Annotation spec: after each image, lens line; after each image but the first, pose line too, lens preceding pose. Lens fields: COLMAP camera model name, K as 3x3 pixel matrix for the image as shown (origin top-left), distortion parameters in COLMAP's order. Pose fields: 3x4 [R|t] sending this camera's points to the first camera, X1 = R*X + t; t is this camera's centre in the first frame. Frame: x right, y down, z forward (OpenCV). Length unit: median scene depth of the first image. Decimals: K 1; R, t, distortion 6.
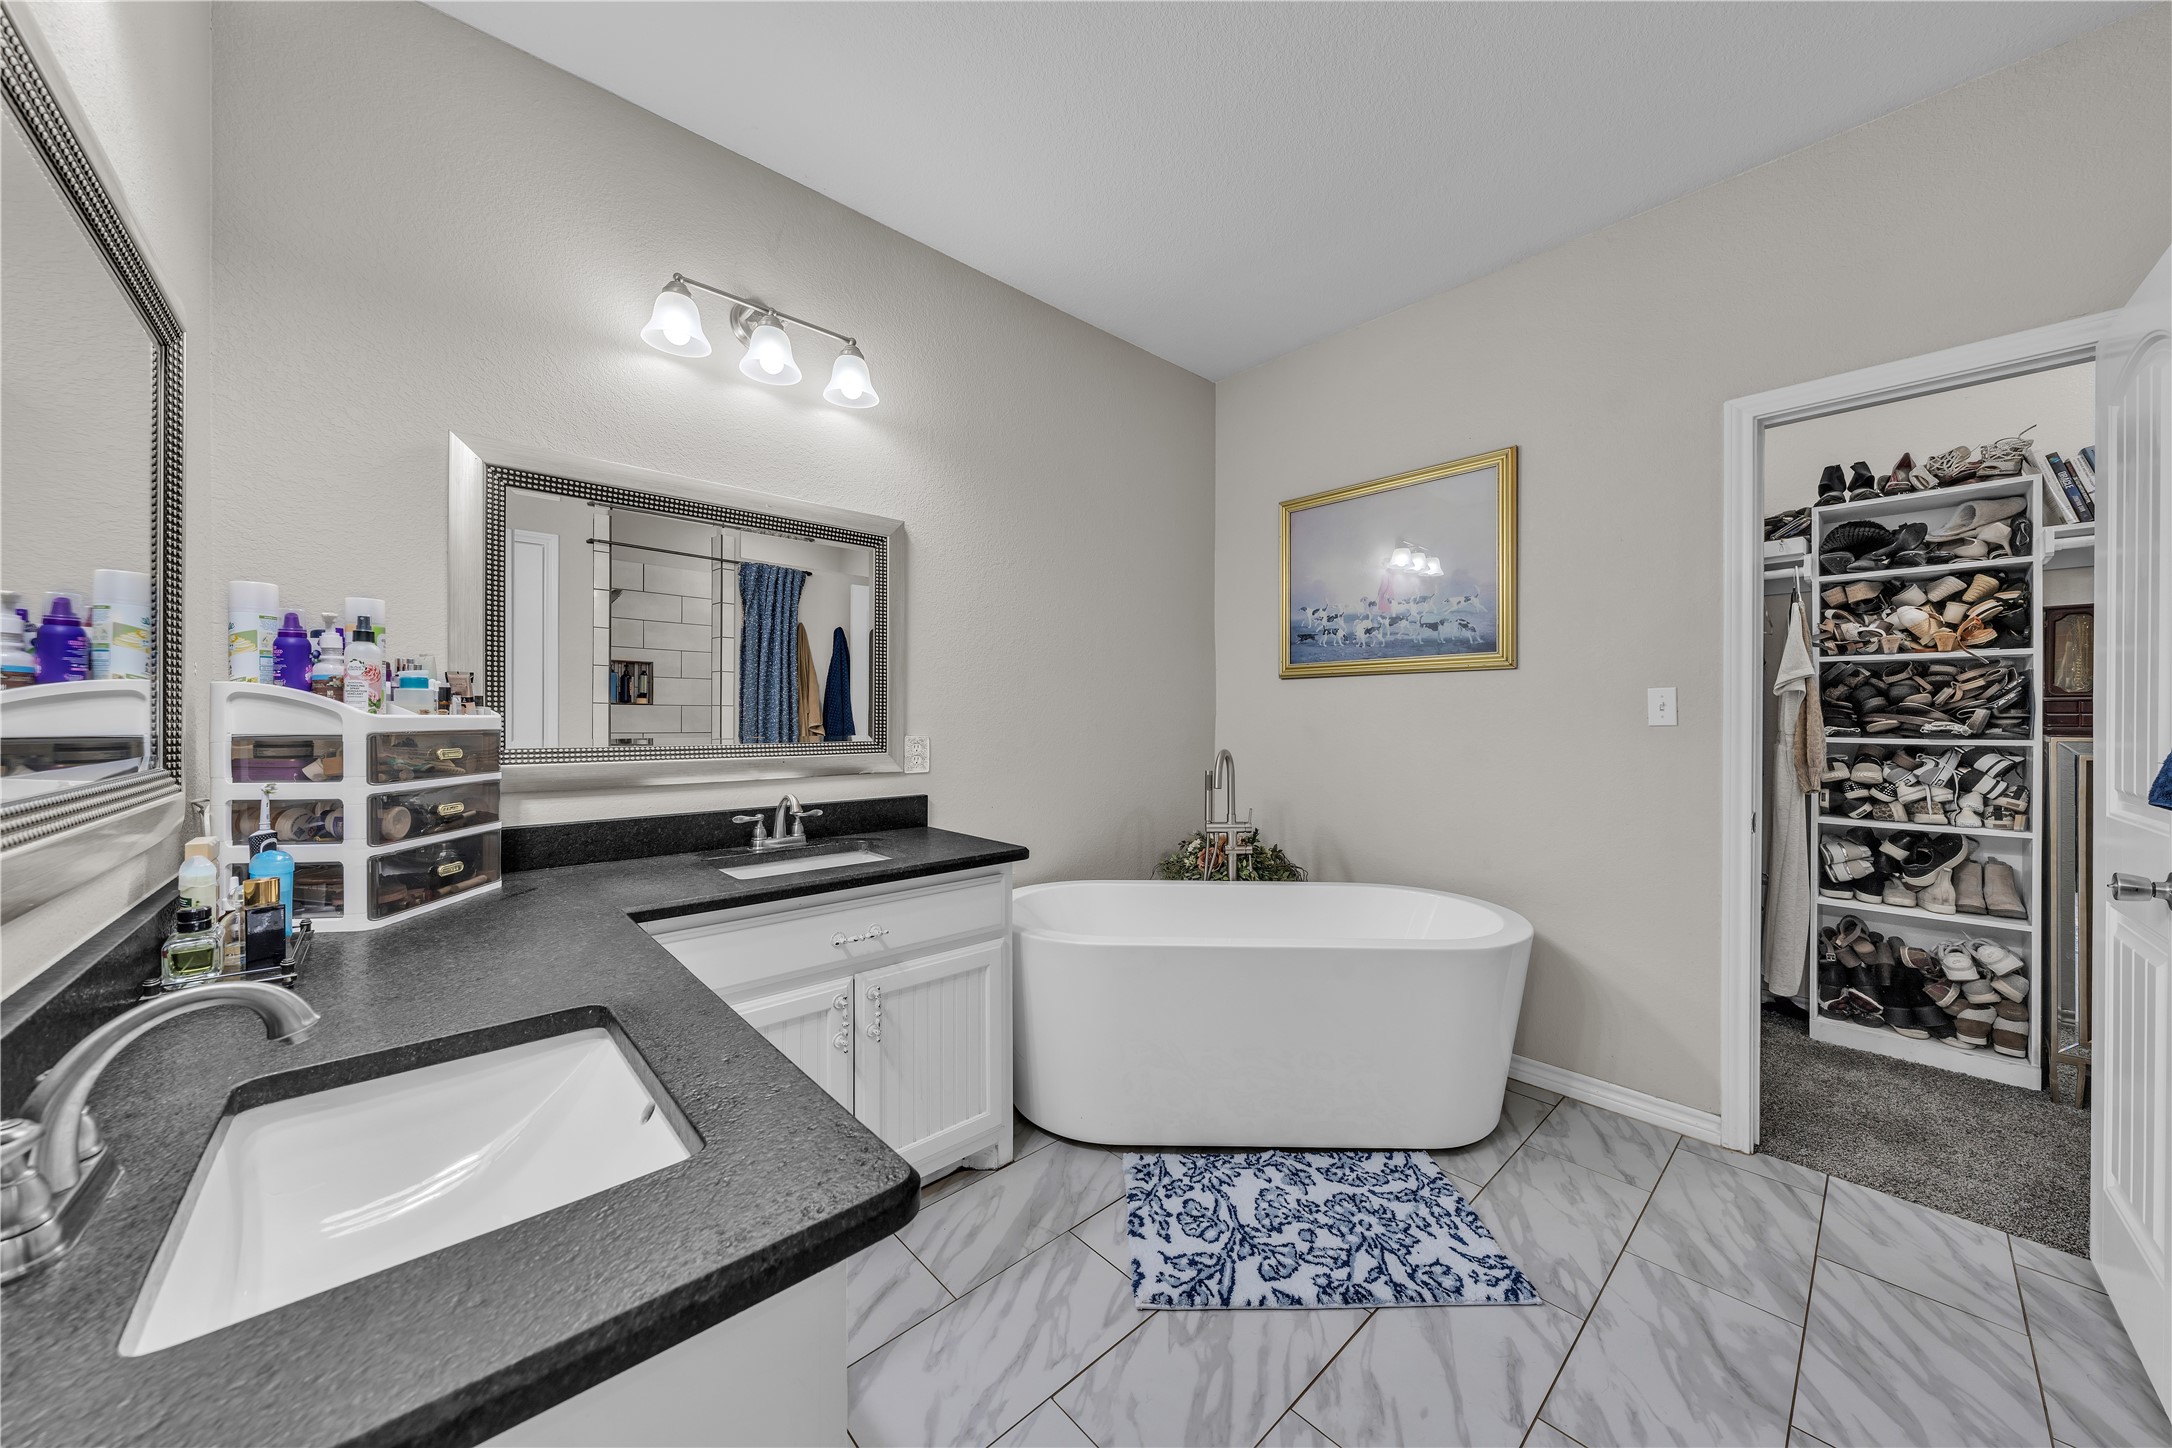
lens RADIAL K [[747.6, 0, 1084.7], [0, 747.6, 719.8], [0, 0, 1]] dist [-0.000181, 0.000011]
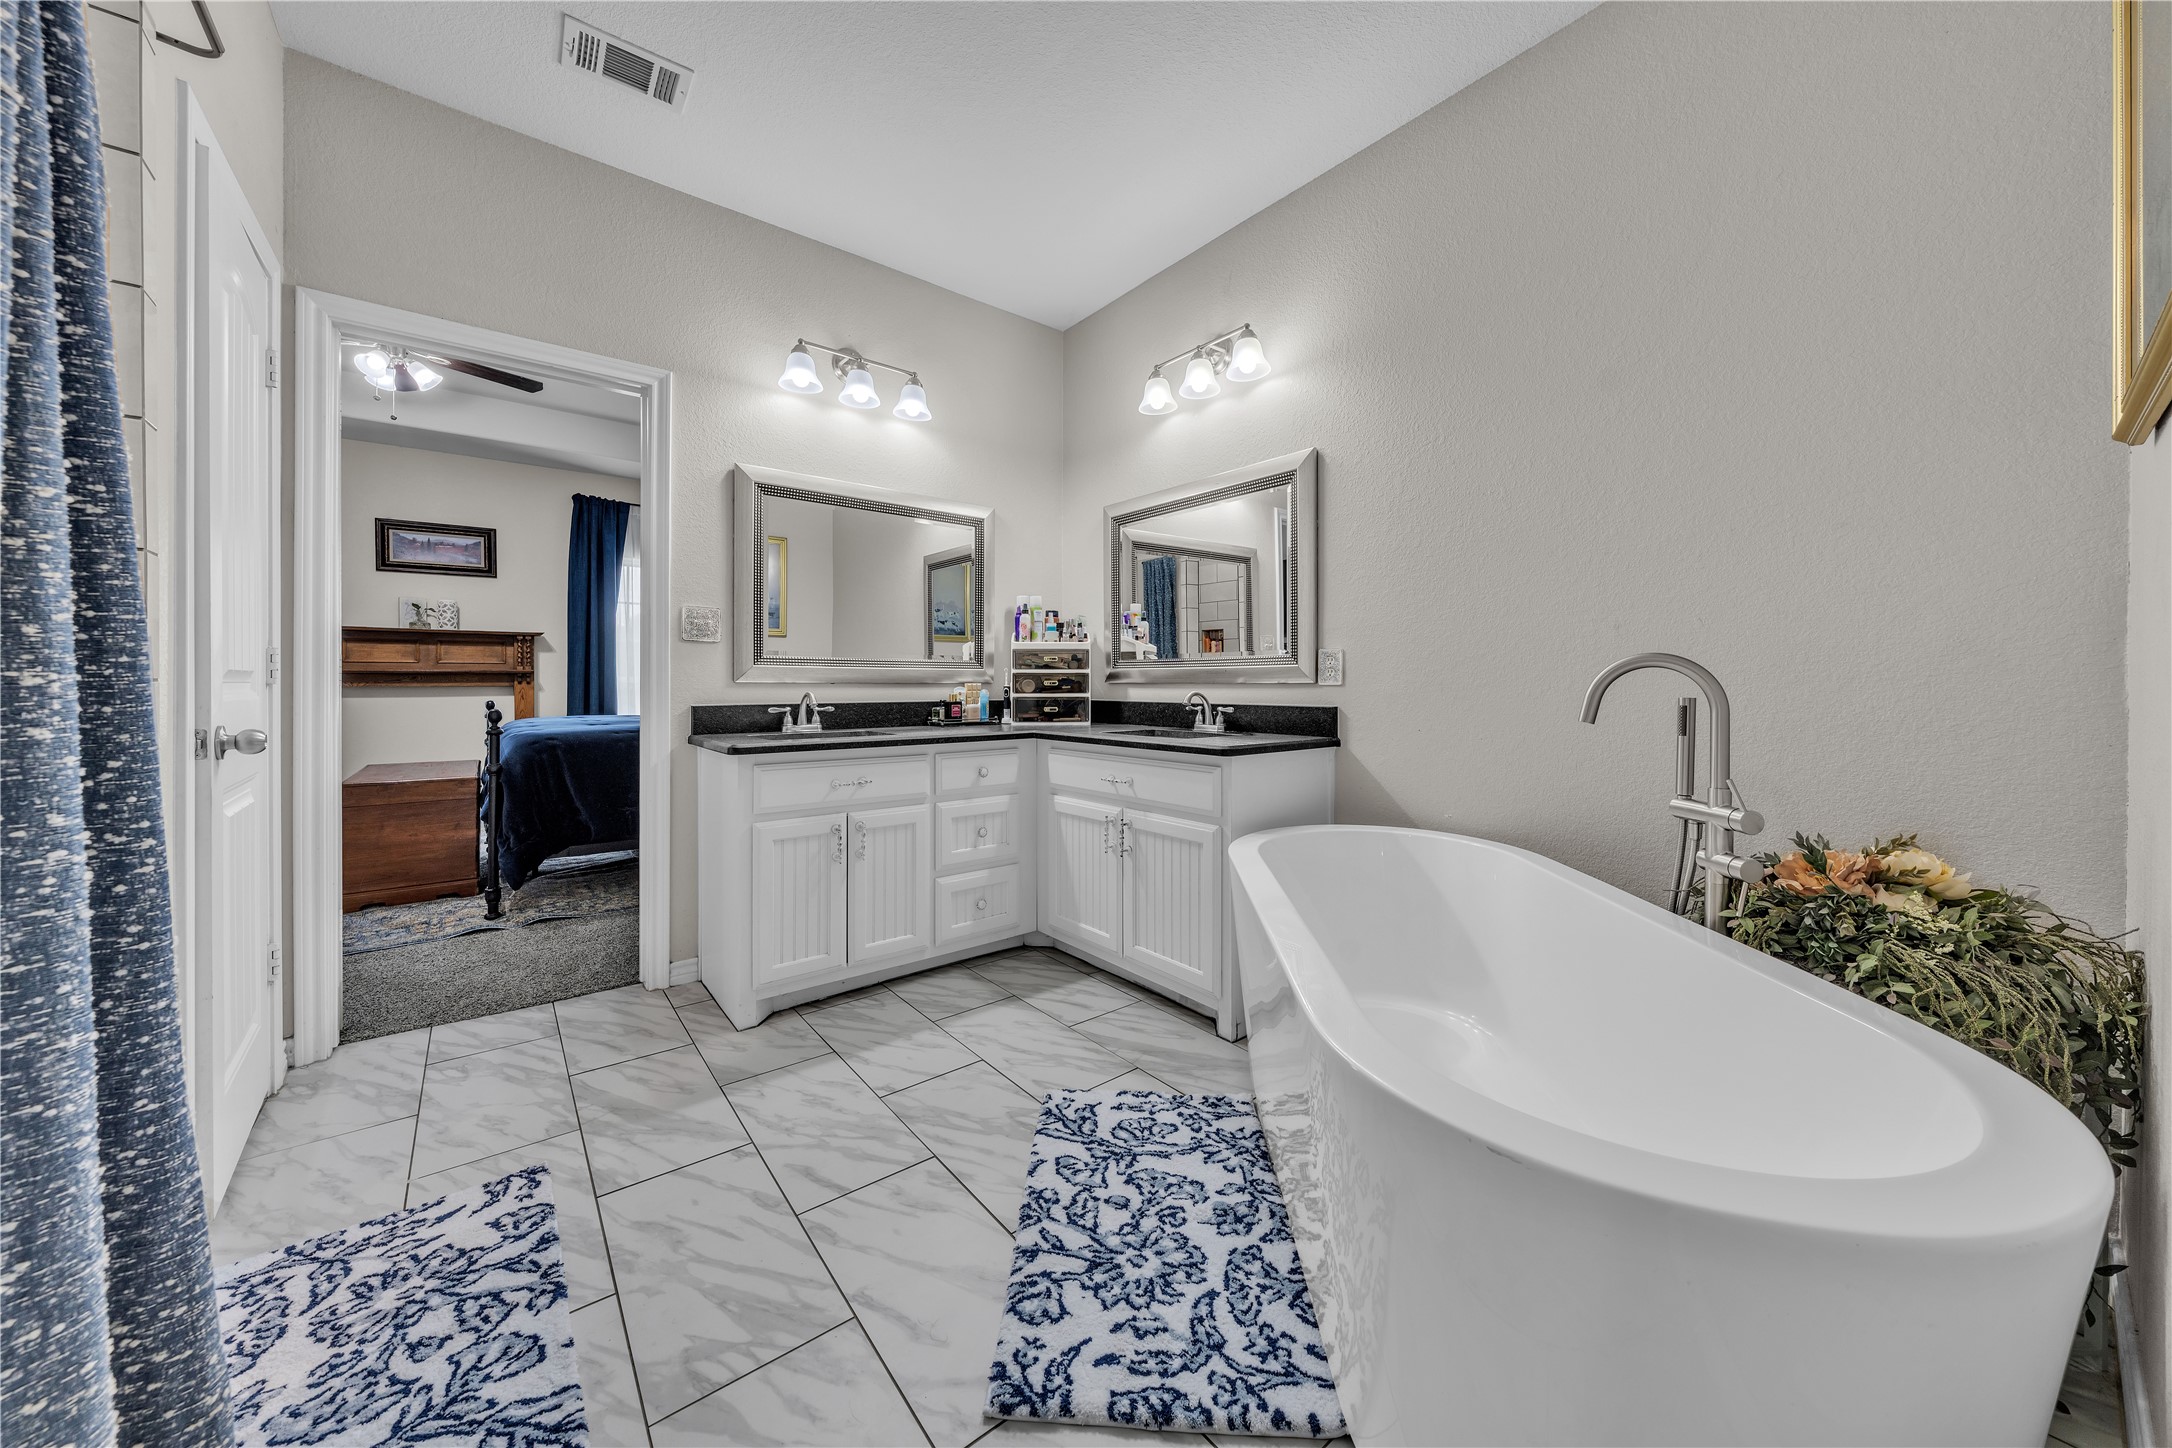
lens RADIAL K [[747.6, 0, 1082.1], [0, 747.6, 684.0], [0, 0, 1]] dist [-0.000181, 0.000011]
pose [[-0.070236, 0.000994, -0.997530, 1.143793], [0.000324, 0.999999, 0.000973, 0.095490], [0.997530, -0.000254, -0.070236, 1.009638]]
